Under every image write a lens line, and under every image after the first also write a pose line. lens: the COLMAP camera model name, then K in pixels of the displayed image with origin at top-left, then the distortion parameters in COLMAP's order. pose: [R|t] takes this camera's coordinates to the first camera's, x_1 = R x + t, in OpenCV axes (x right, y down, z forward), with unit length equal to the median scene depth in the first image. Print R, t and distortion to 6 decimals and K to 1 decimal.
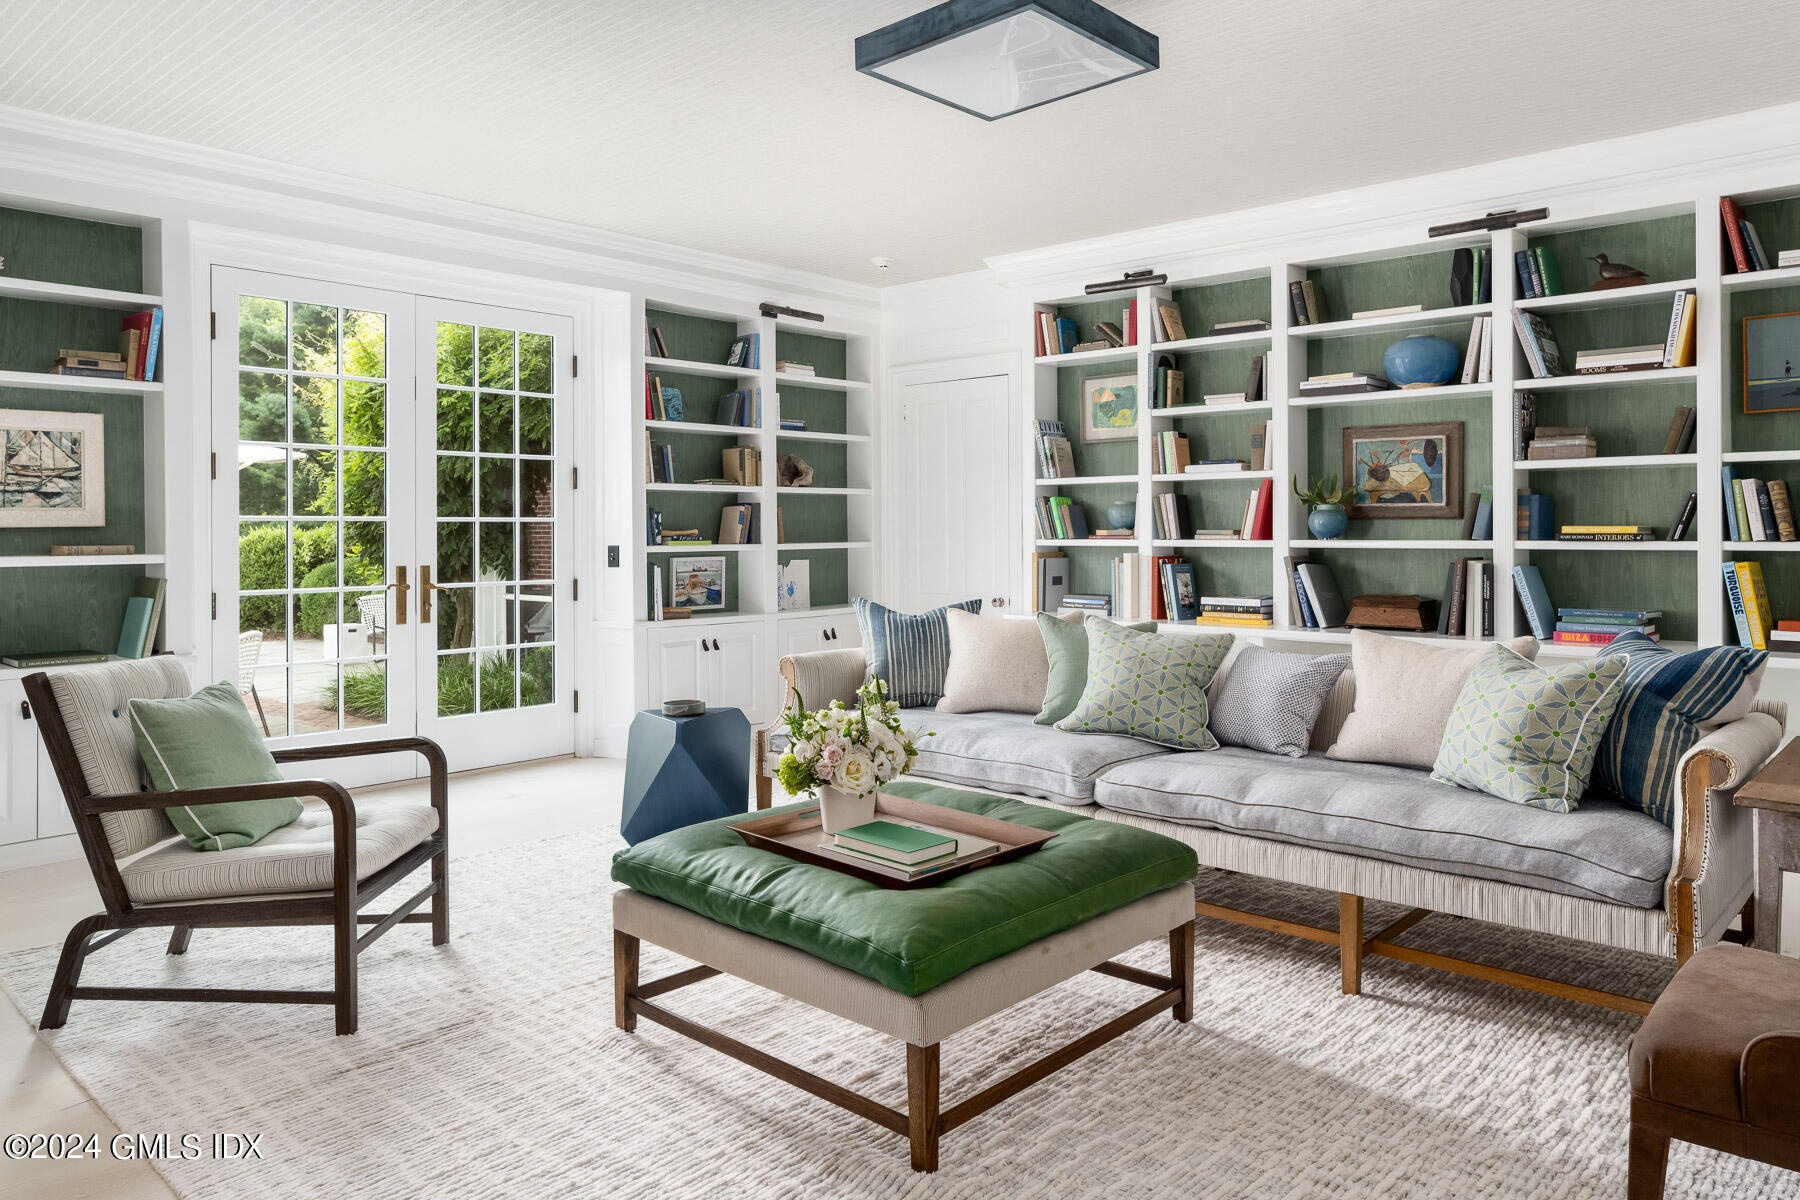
lens RADIAL K [[1217.6, 0, 902.5], [0, 1217.6, 530.9], [0, 0, 1]] dist [0.006559, 0.001291]
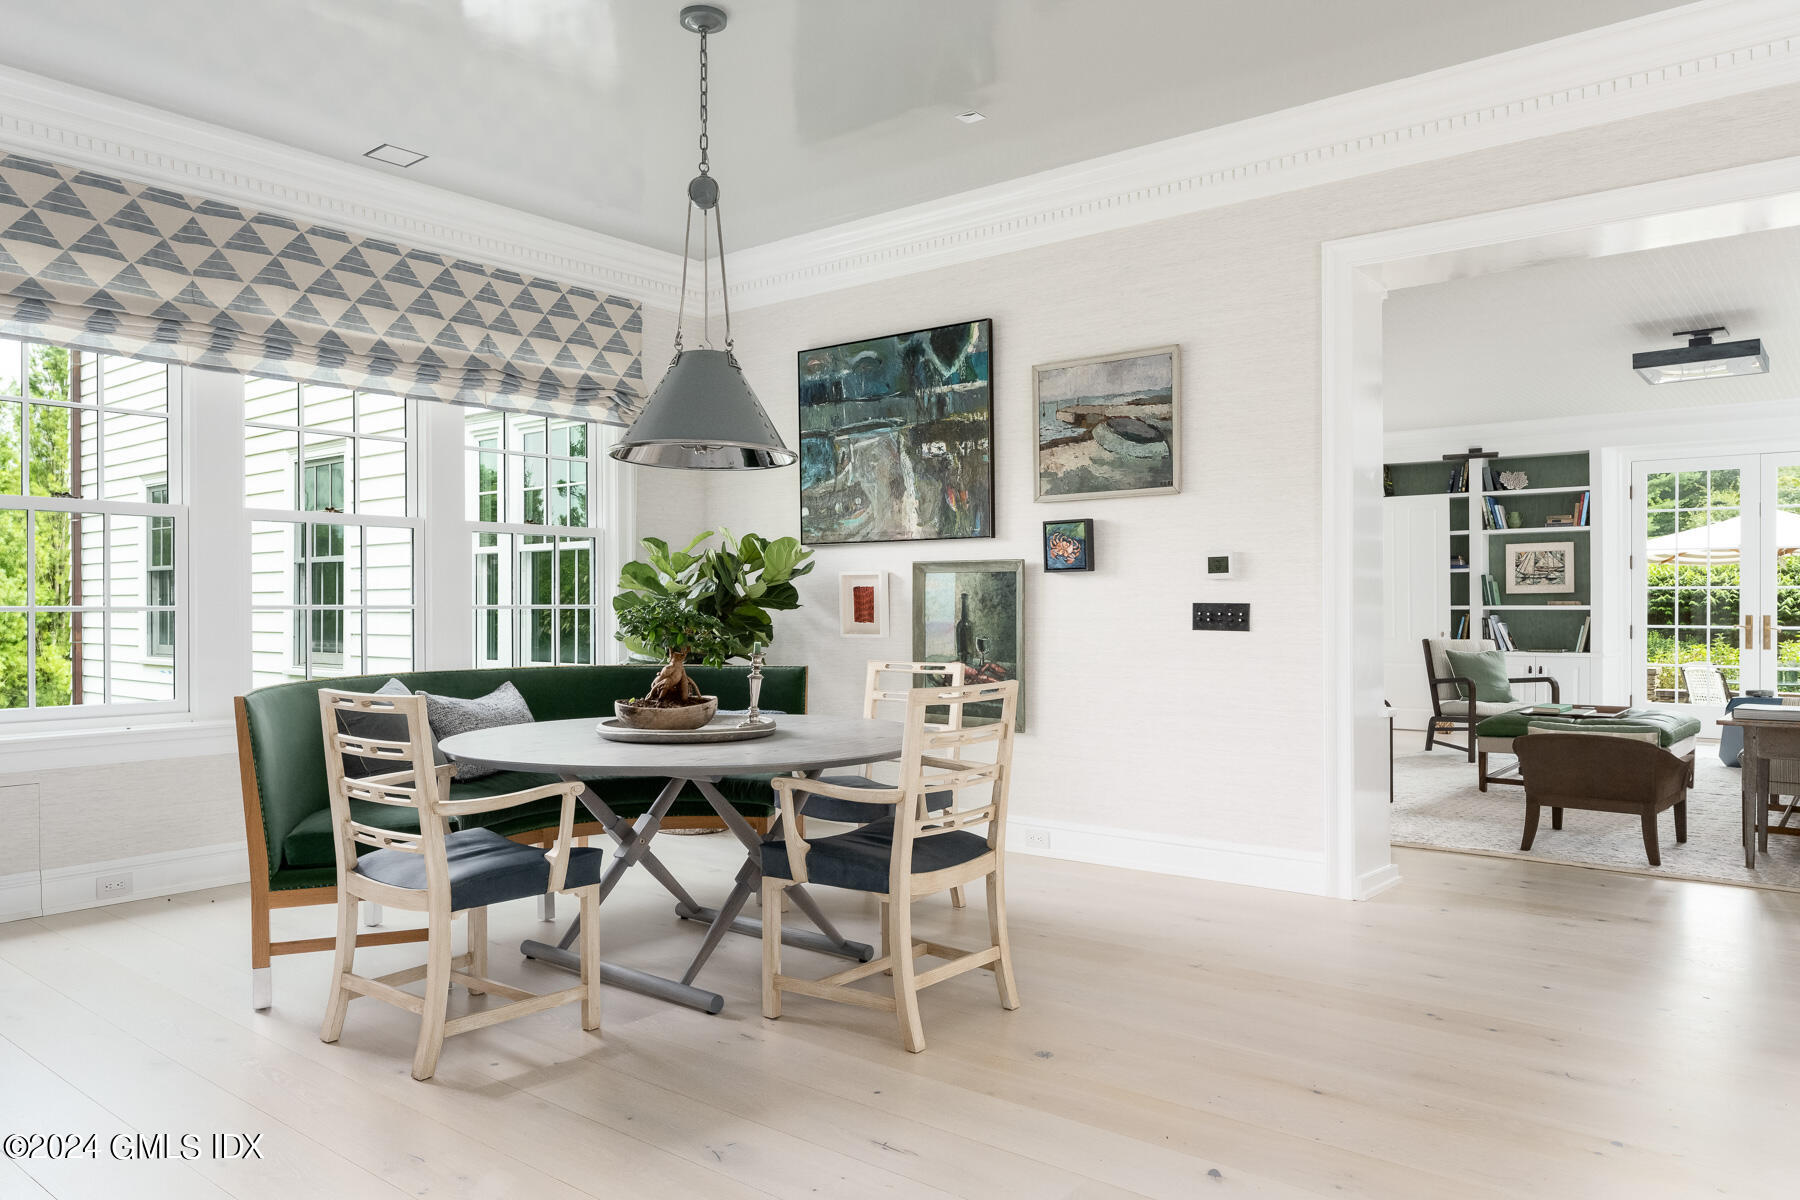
lens RADIAL K [[1259.6, 0, 900.0], [0, 1259.6, 600.0], [0, 0, 1]] dist [0.002009, 0.000471]
pose [[0.059350, 0.003347, -0.998232, 1.554441], [-0.003221, 0.999990, 0.003161, 0.006113], [0.998232, 0.003028, 0.059360, -0.352465]]
